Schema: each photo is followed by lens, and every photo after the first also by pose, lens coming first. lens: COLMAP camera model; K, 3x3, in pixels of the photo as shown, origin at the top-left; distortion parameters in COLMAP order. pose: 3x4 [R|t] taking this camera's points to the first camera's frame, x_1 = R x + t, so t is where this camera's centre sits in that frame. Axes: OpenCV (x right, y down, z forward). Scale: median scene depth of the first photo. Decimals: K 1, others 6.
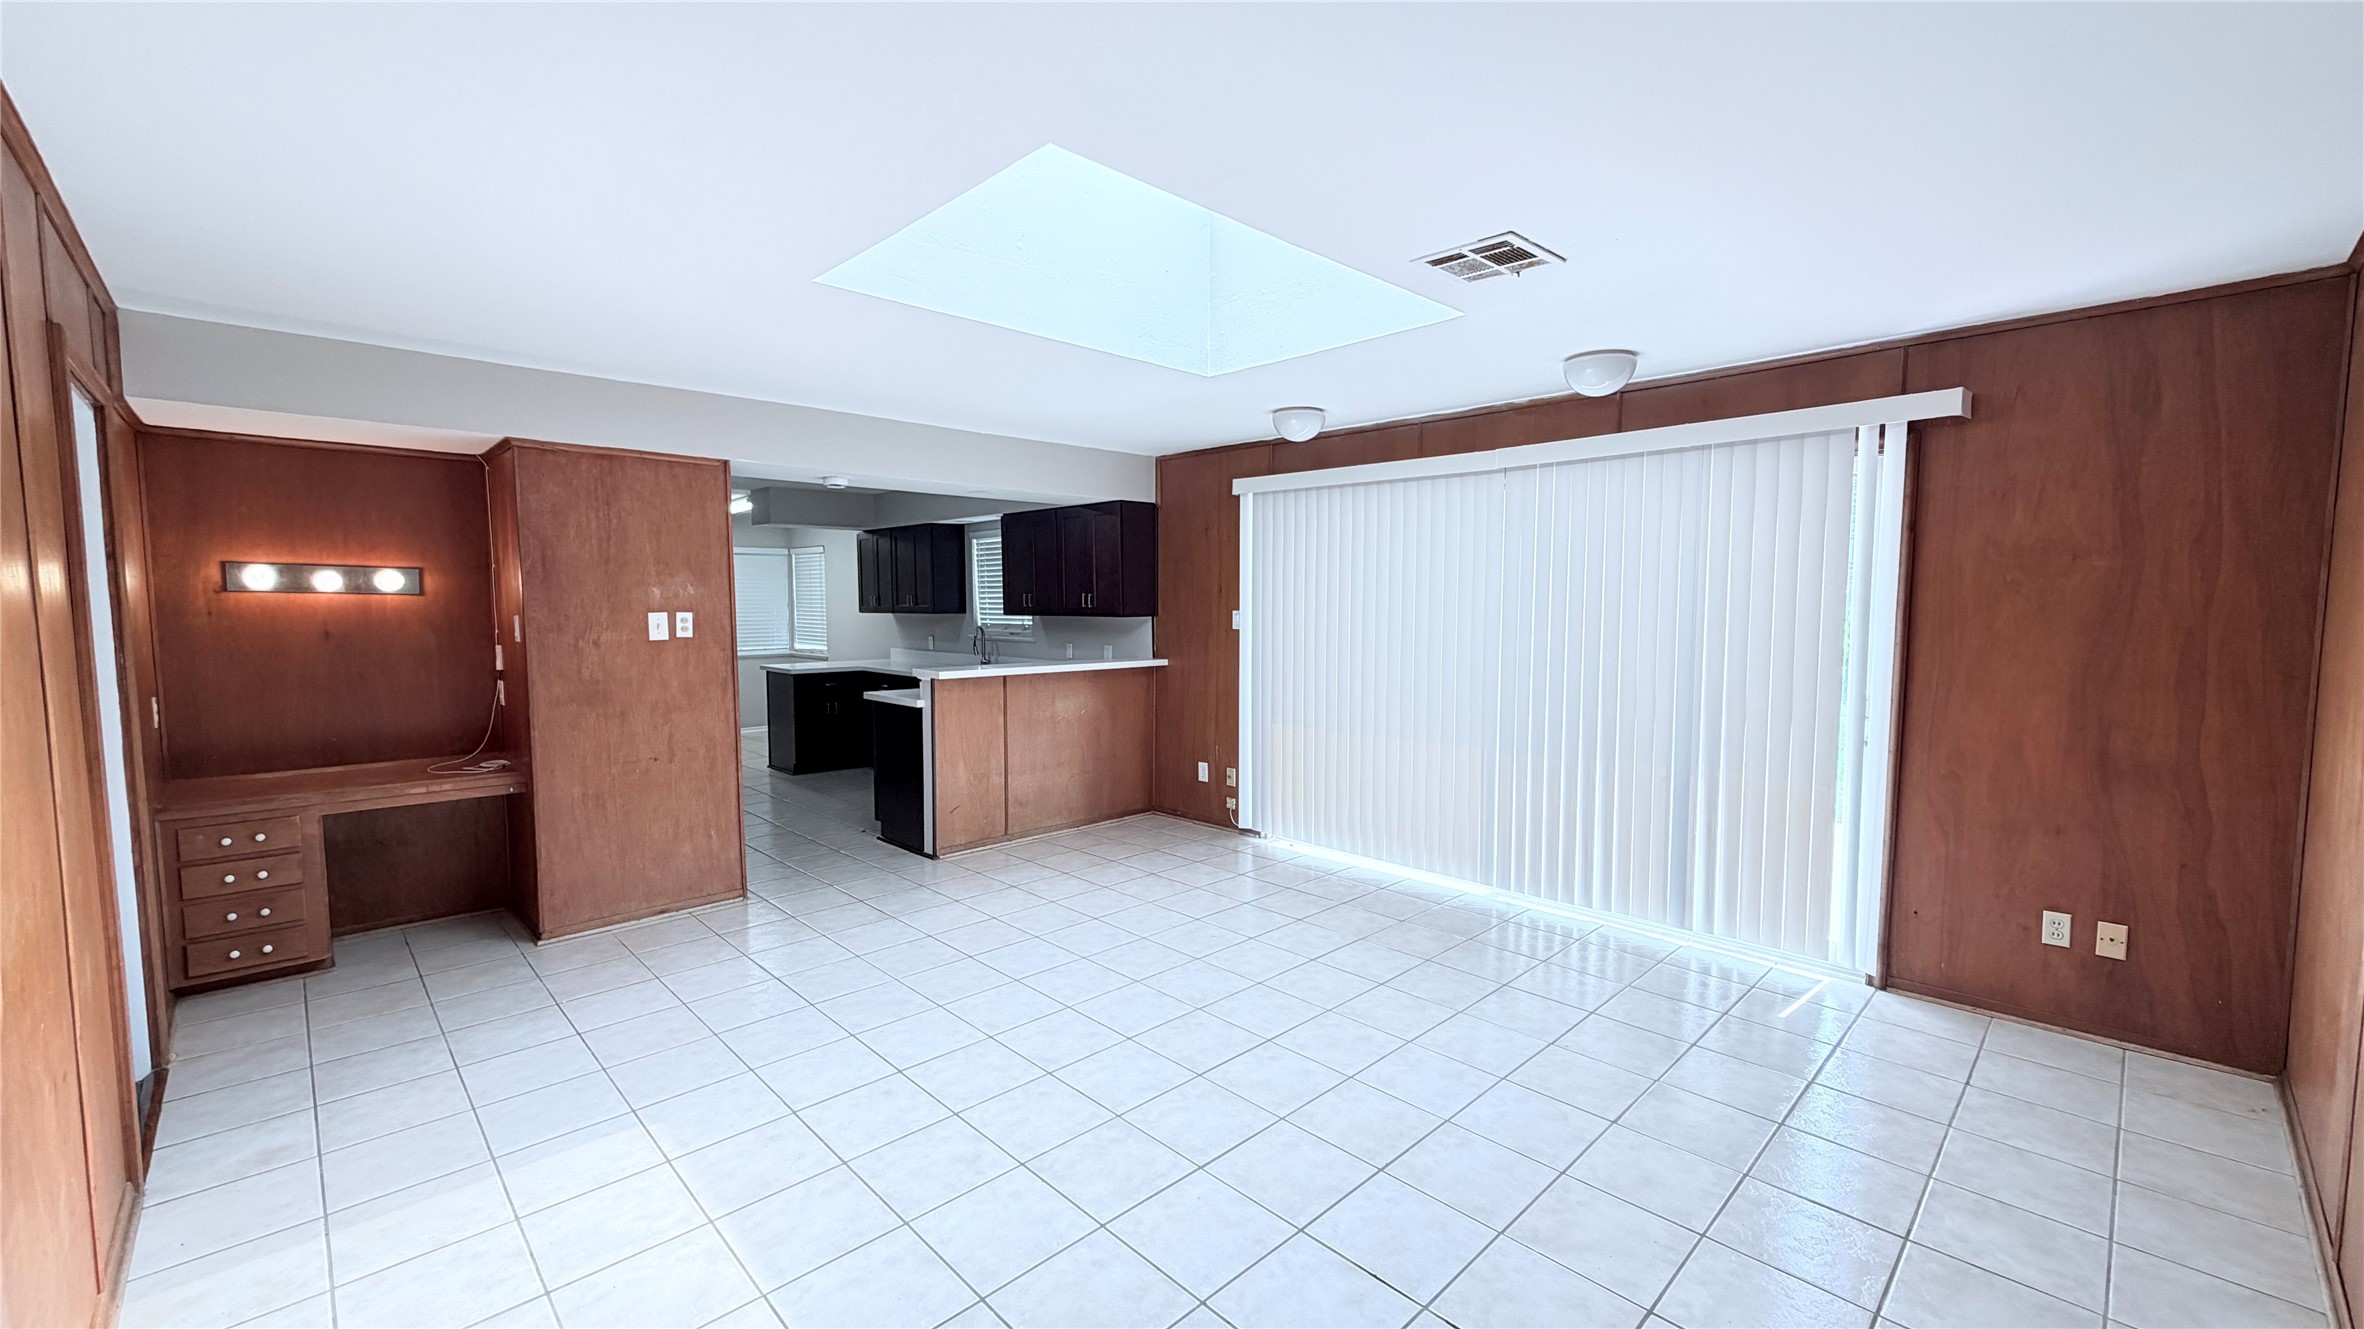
lens RADIAL K [[942.6, 0, 1167.3], [0, 942.6, 664.8], [0, 0, 1]] dist [0.000741, -0.000419]
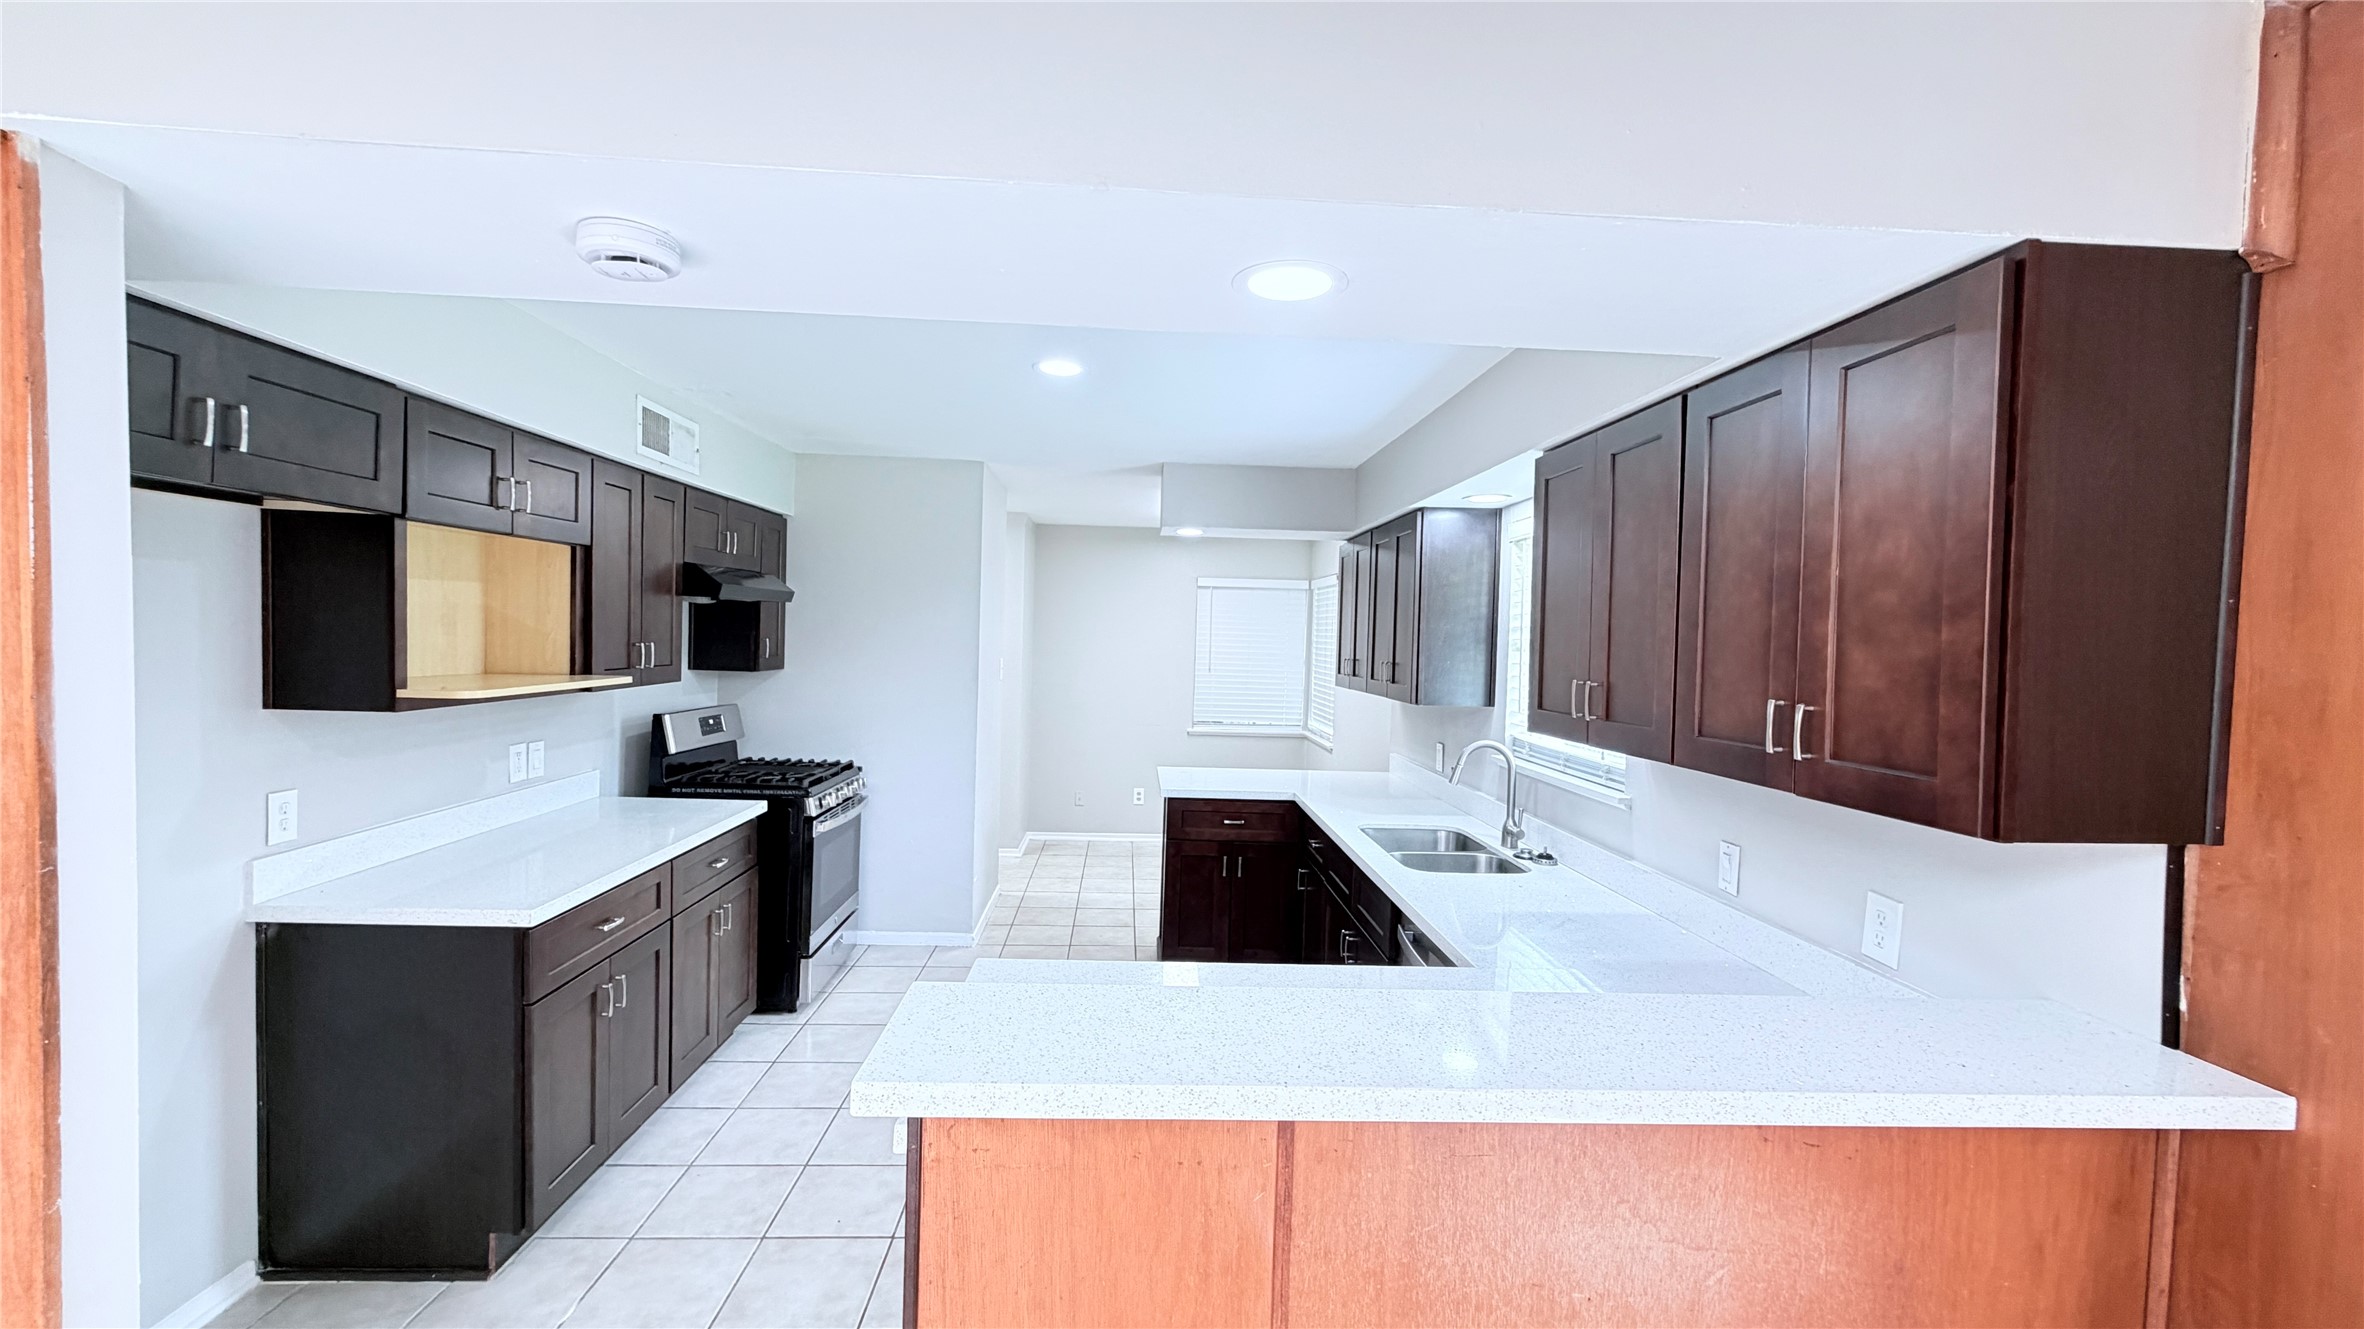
lens RADIAL K [[942.6, 0, 1187.7], [0, 942.6, 661.1], [0, 0, 1]] dist [0.000741, -0.000419]
pose [[0.764312, 0.044266, -0.643325, -0.045713], [-0.080309, 0.996408, -0.026851, -0.062679], [0.639826, 0.072188, 0.765122, 0.673768]]
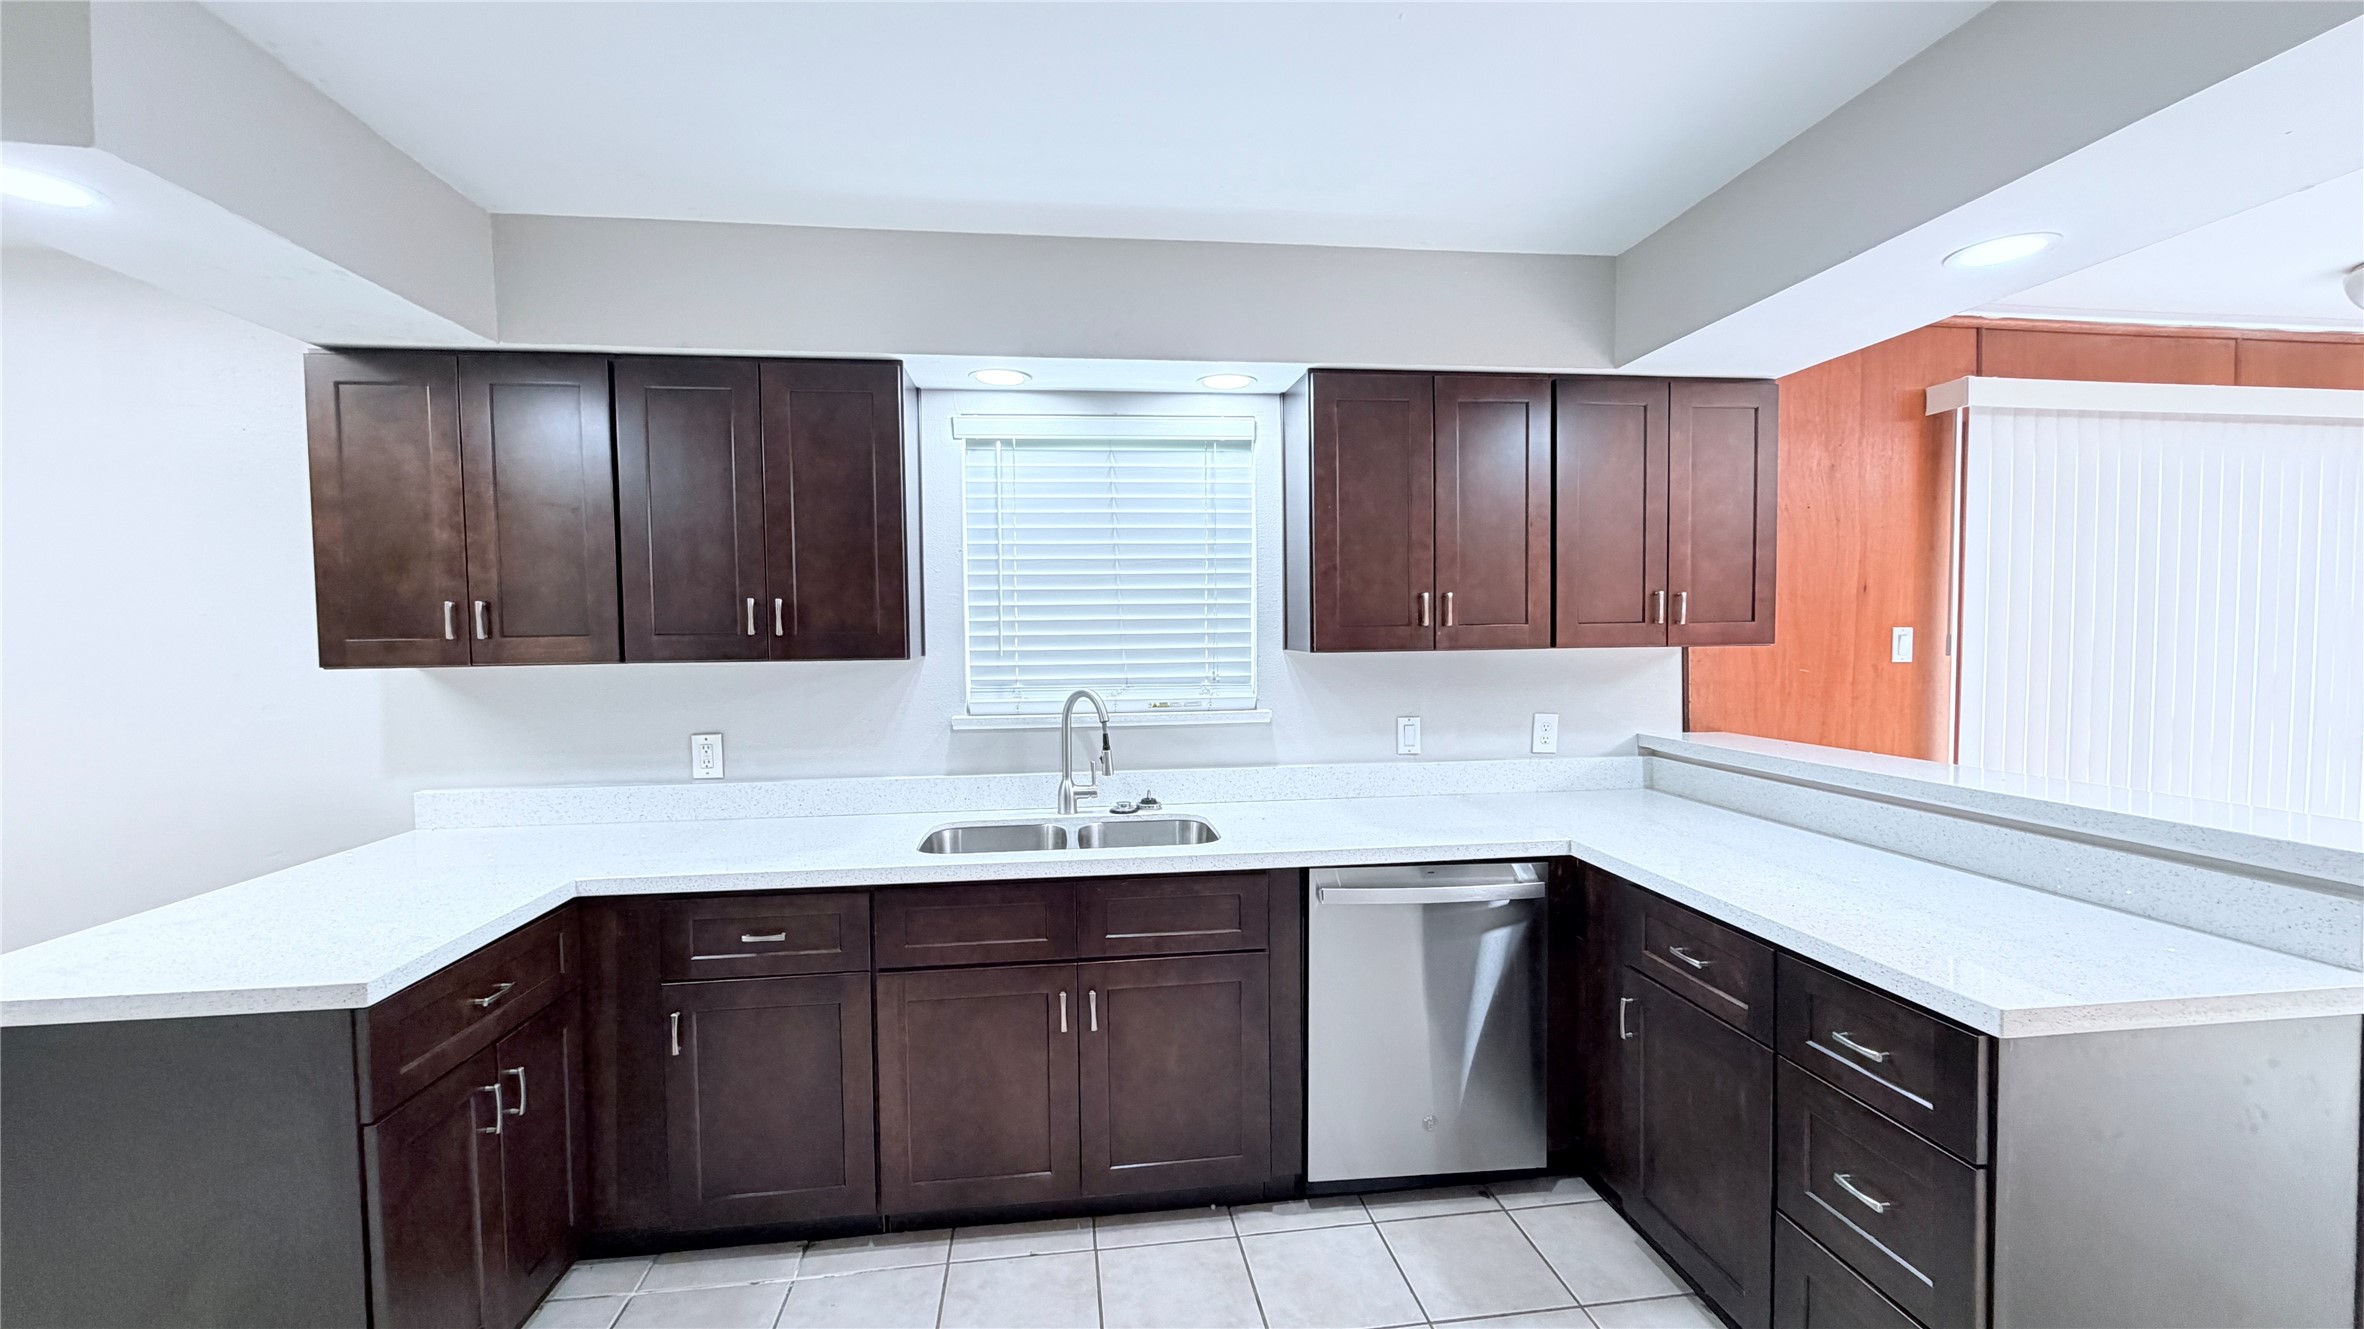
lens RADIAL K [[942.6, 0, 1183.5], [0, 942.6, 669.9], [0, 0, 1]] dist [0.000741, -0.000419]
pose [[0.592799, -0.034738, 0.804601, -0.512192], [0.066388, 0.997777, -0.005835, -0.049630], [-0.802610, 0.056875, 0.593787, 0.871395]]
